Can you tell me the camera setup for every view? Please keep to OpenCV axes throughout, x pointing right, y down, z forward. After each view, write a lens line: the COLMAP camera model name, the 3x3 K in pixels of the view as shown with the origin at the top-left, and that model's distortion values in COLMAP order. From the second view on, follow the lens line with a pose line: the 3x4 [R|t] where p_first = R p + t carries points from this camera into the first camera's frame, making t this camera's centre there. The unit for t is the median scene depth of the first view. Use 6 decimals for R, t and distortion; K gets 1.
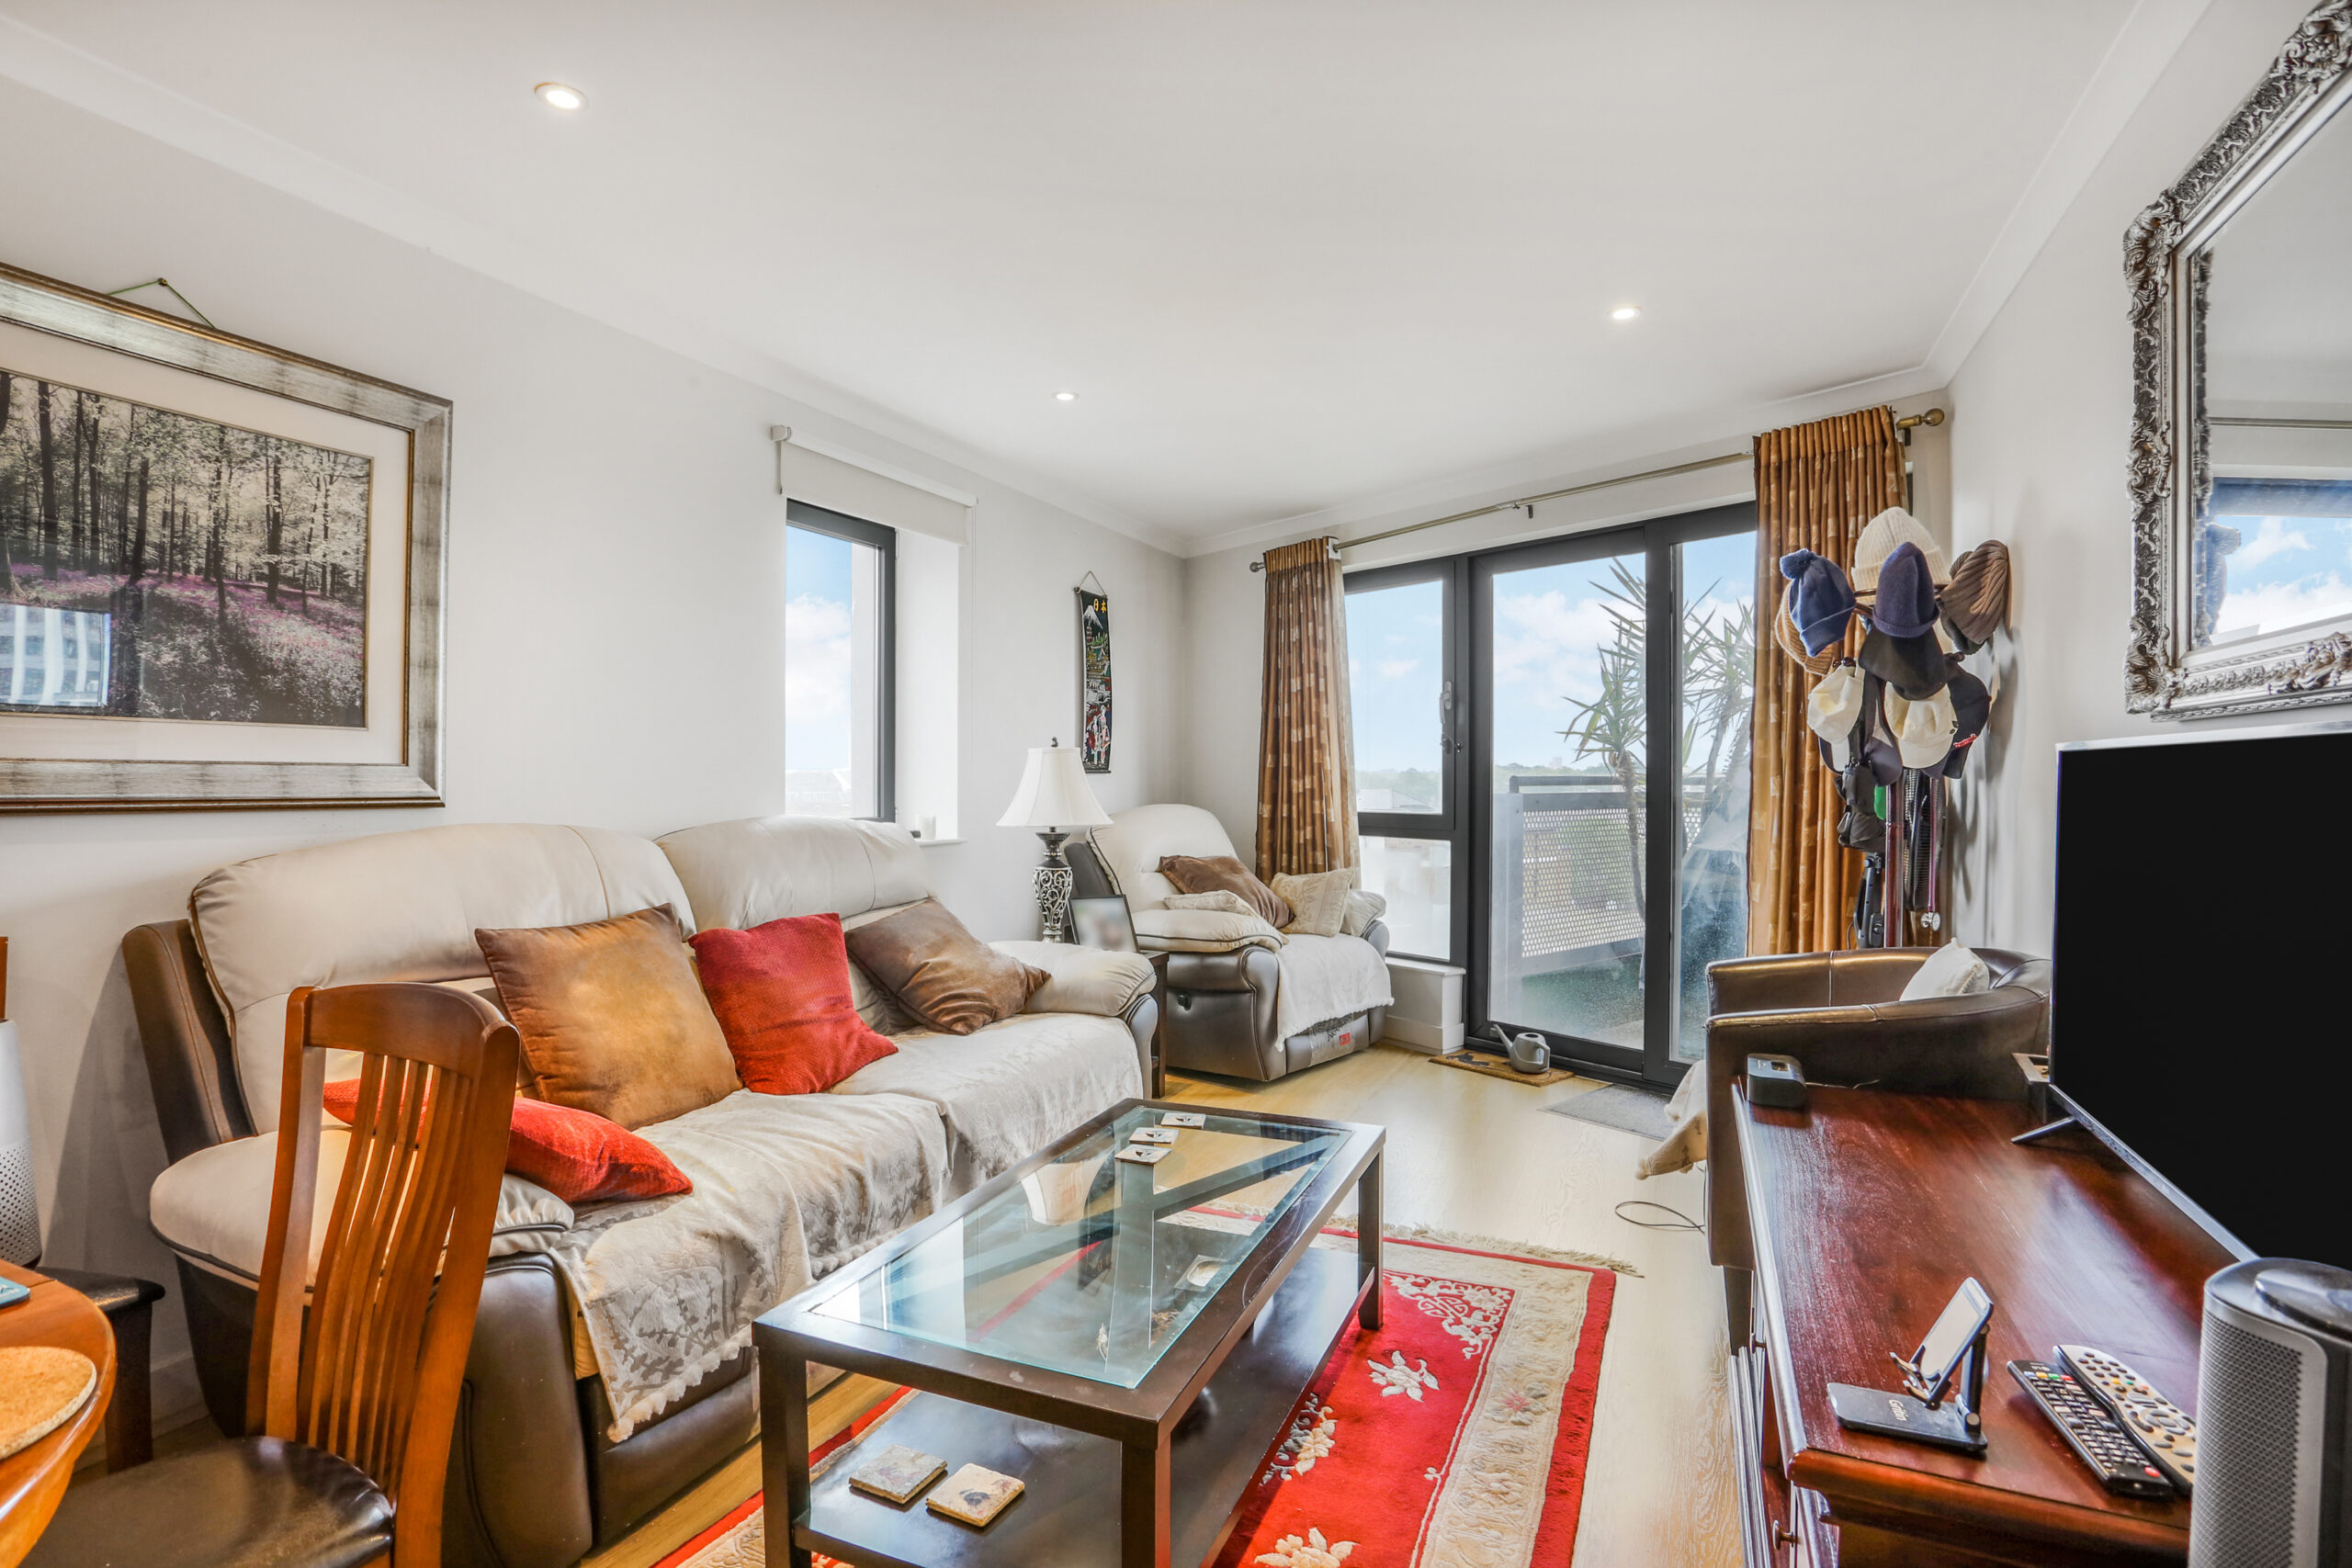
lens RADIAL K [[1174.2, 0, 1165.2], [0, 1174.2, 757.9], [0, 0, 1]] dist [-0.036012, 0.030406]
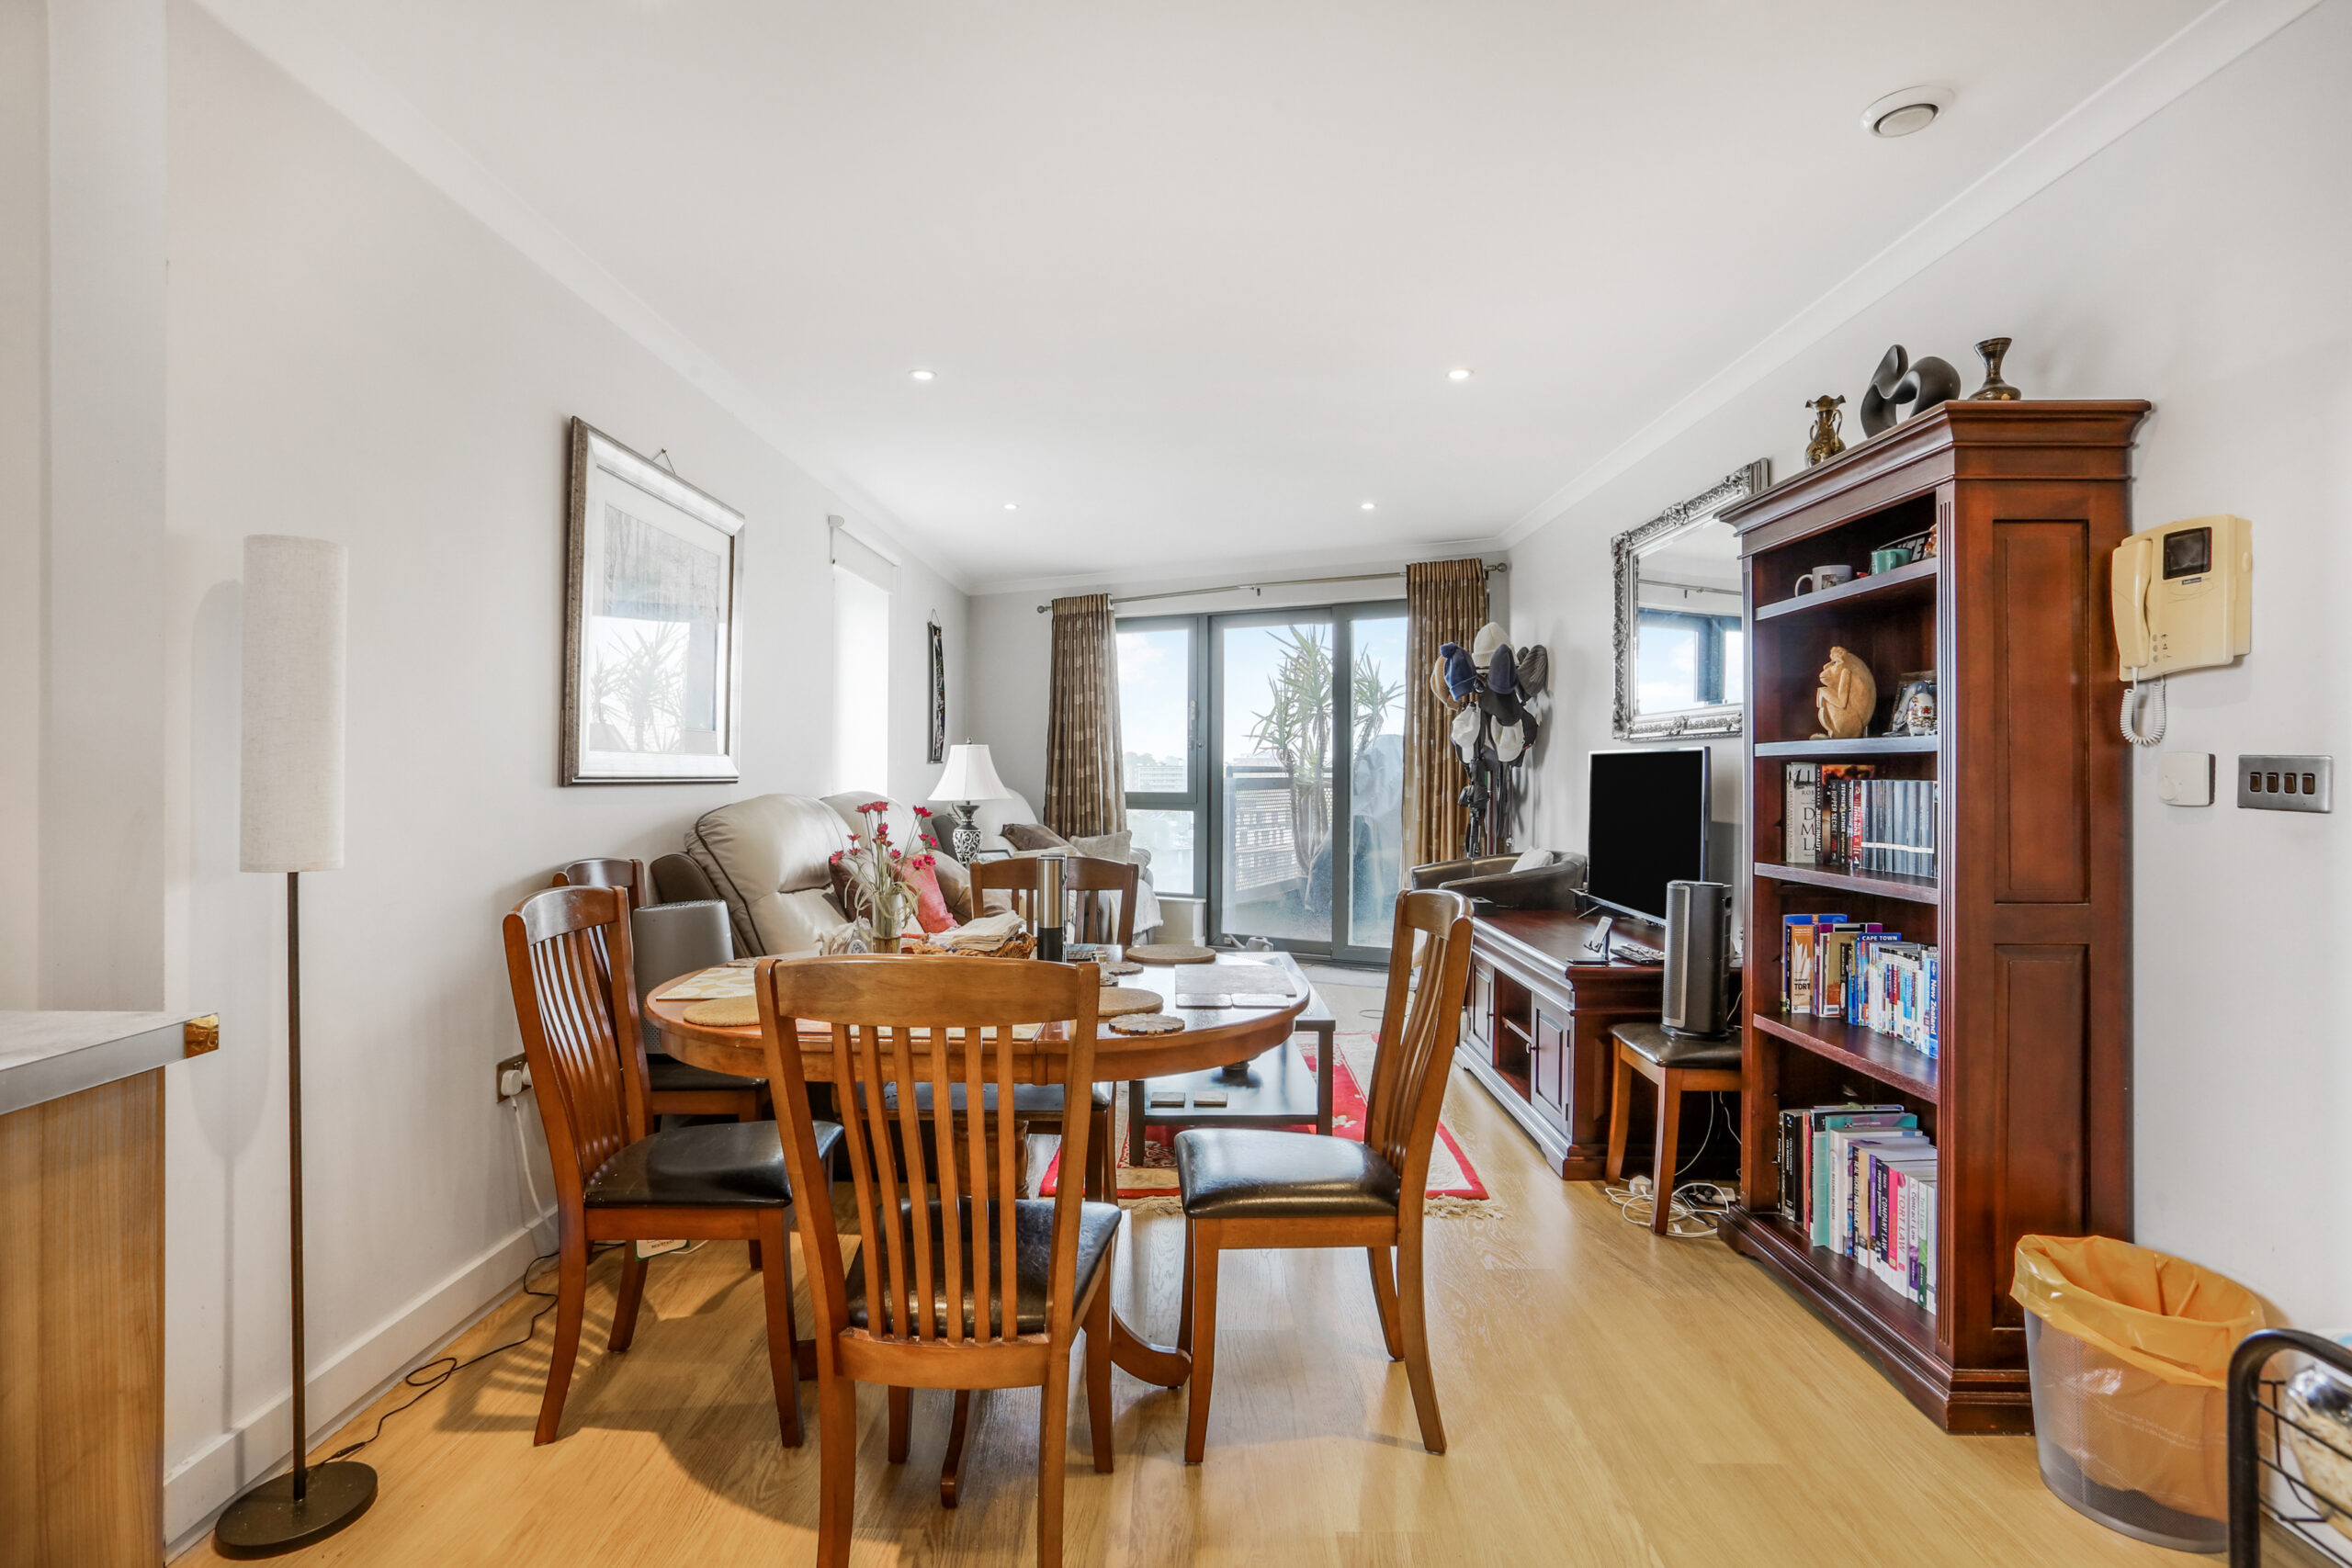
lens RADIAL K [[1174.2, 0, 1165.2], [0, 1174.2, 757.9], [0, 0, 1]] dist [-0.036012, 0.030406]
pose [[0.921484, 0.003766, 0.388397, -0.469450], [-0.006425, 0.999964, 0.005547, -0.003320], [-0.388363, -0.007607, 0.921475, -0.423468]]
